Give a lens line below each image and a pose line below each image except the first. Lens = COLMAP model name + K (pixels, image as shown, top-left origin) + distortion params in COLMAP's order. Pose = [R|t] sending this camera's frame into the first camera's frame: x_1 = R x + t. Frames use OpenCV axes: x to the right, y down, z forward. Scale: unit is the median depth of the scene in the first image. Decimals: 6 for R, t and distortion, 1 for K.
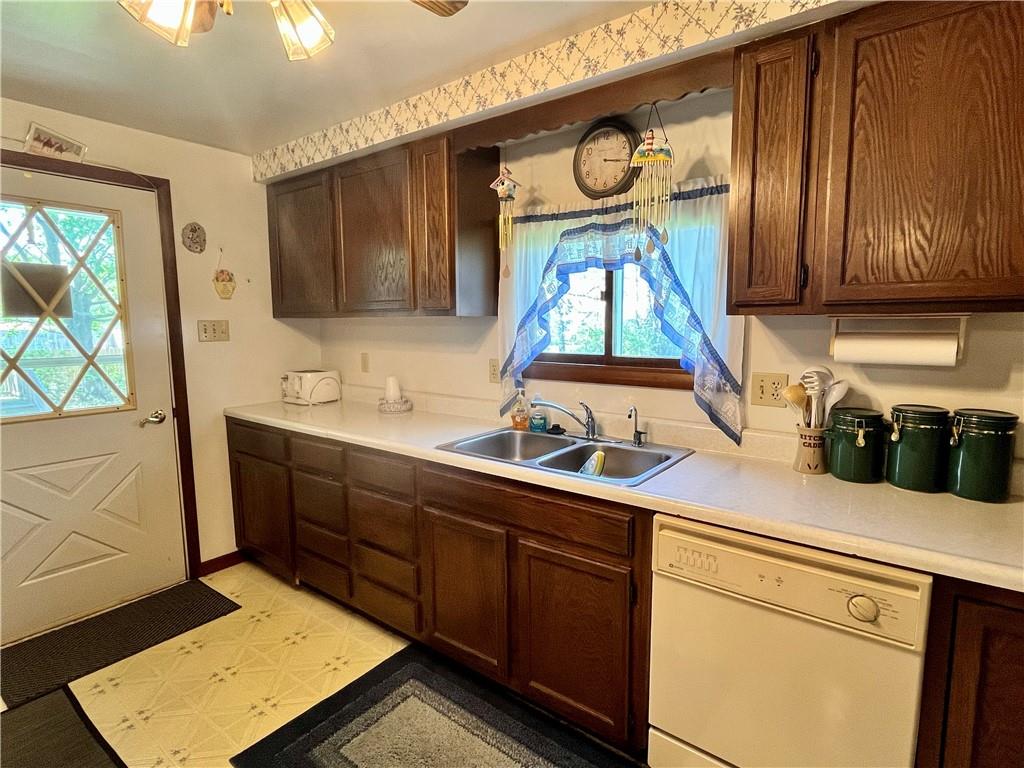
lens RADIAL K [[532.5, 0, 512.0], [0, 532.5, 384.0], [0, 0, 1]] dist [-0.012979, 0.000662]
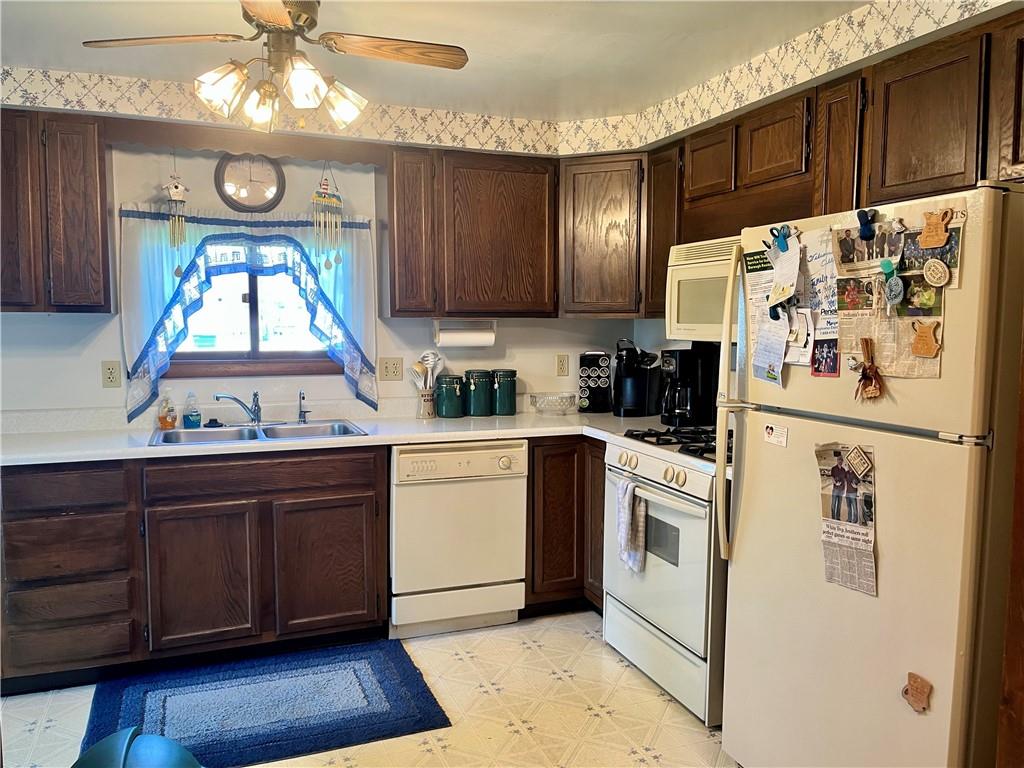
lens RADIAL K [[770.4, 0, 512.0], [0, 770.4, 384.0], [0, 0, 1]] dist [0.030125, -0.007412]
pose [[0.514632, -0.061397, 0.855210, -1.084531], [0.093391, 0.995512, 0.015270, 0.047183], [-0.852310, 0.072010, 0.518056, -0.343145]]
